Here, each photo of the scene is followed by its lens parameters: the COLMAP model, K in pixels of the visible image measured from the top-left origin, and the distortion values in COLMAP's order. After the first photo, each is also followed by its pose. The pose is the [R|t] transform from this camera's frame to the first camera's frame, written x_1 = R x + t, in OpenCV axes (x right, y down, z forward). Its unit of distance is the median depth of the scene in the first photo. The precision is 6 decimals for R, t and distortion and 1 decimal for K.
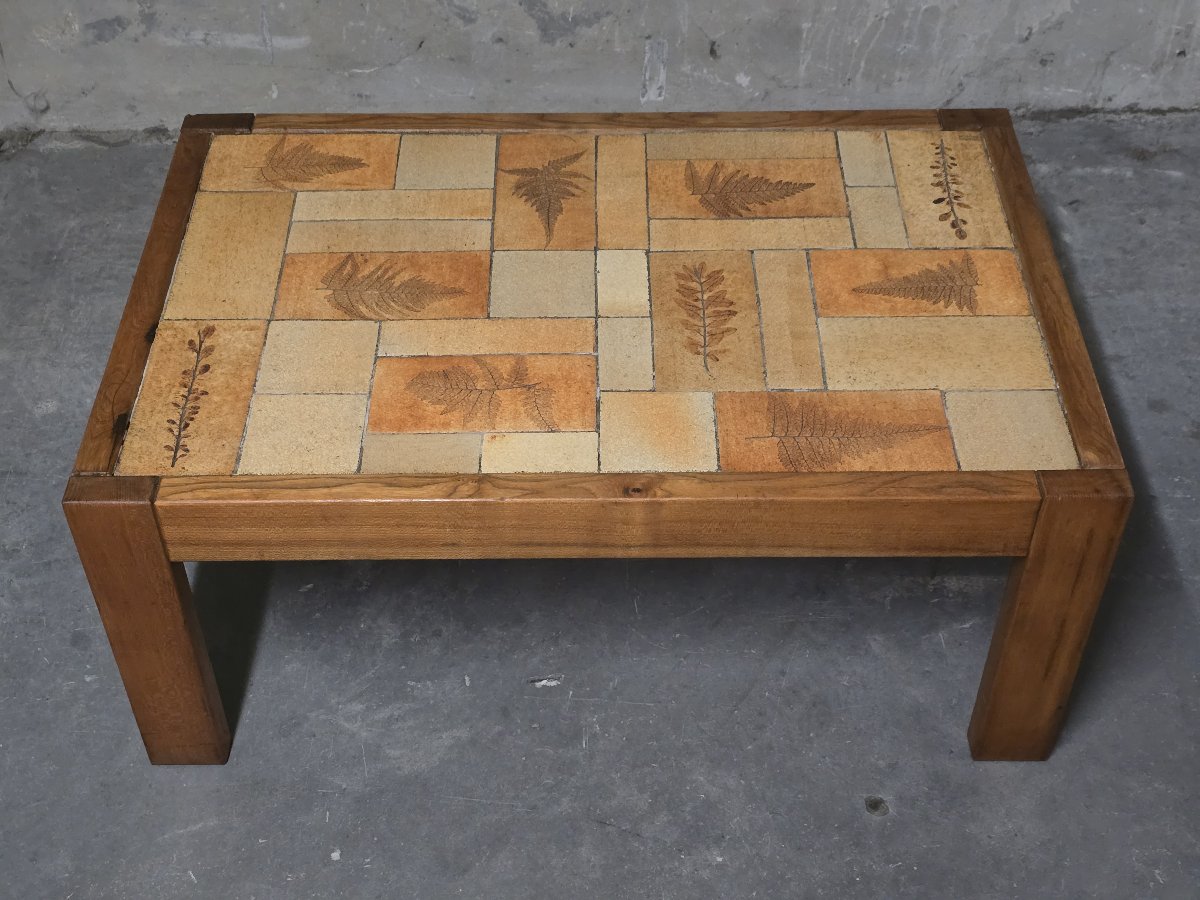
lens RADIAL K [[1579.6, 0, 597.4], [0, 1579.6, 450.8], [0, 0, 1]] dist [0.174049, 0.000000]
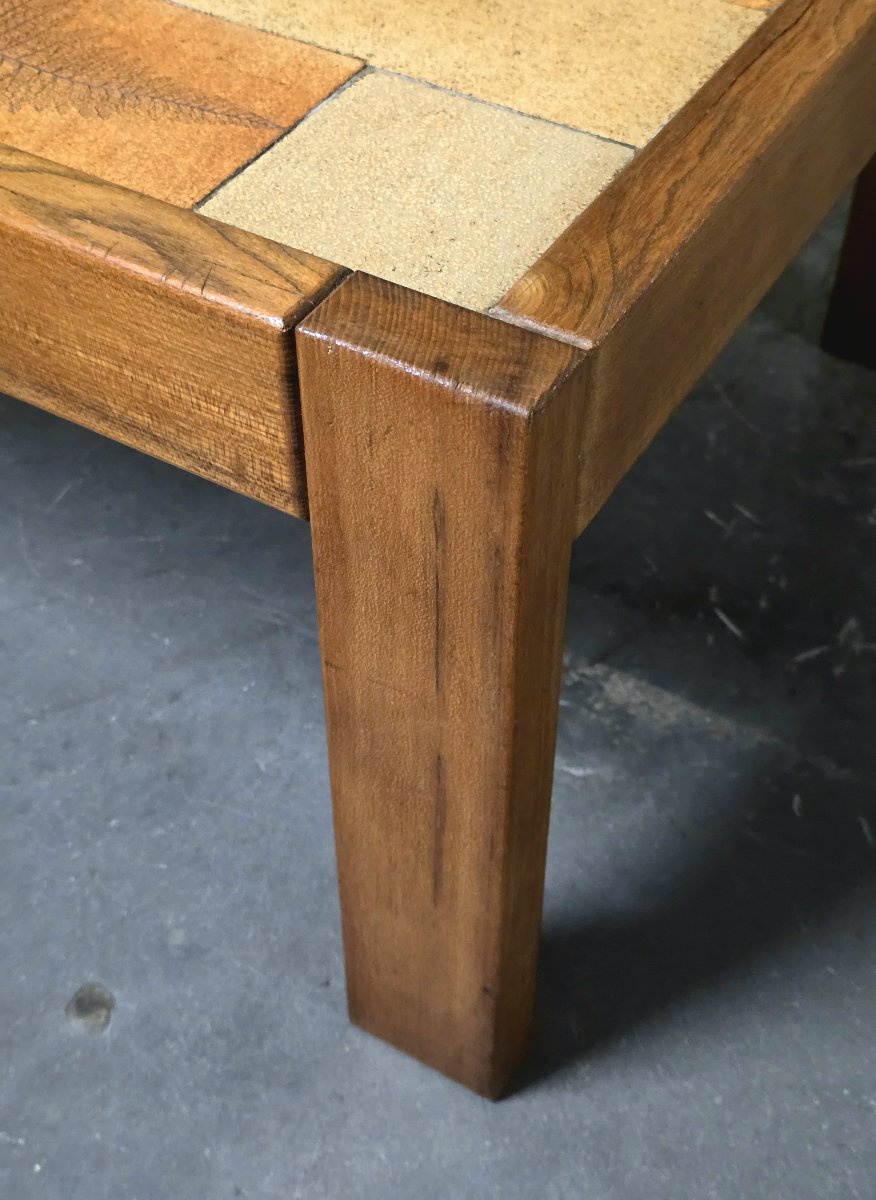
lens RADIAL K [[1594.7, 0, 435.8], [0, 1594.7, 556.5], [0, 0, 1]] dist [0.097701, 0.000000]
pose [[0.853042, 0.369158, -0.368838, 0.394538], [-0.363767, 0.927426, 0.086918, 0.029623], [0.374157, 0.060027, 0.925421, 0.633020]]
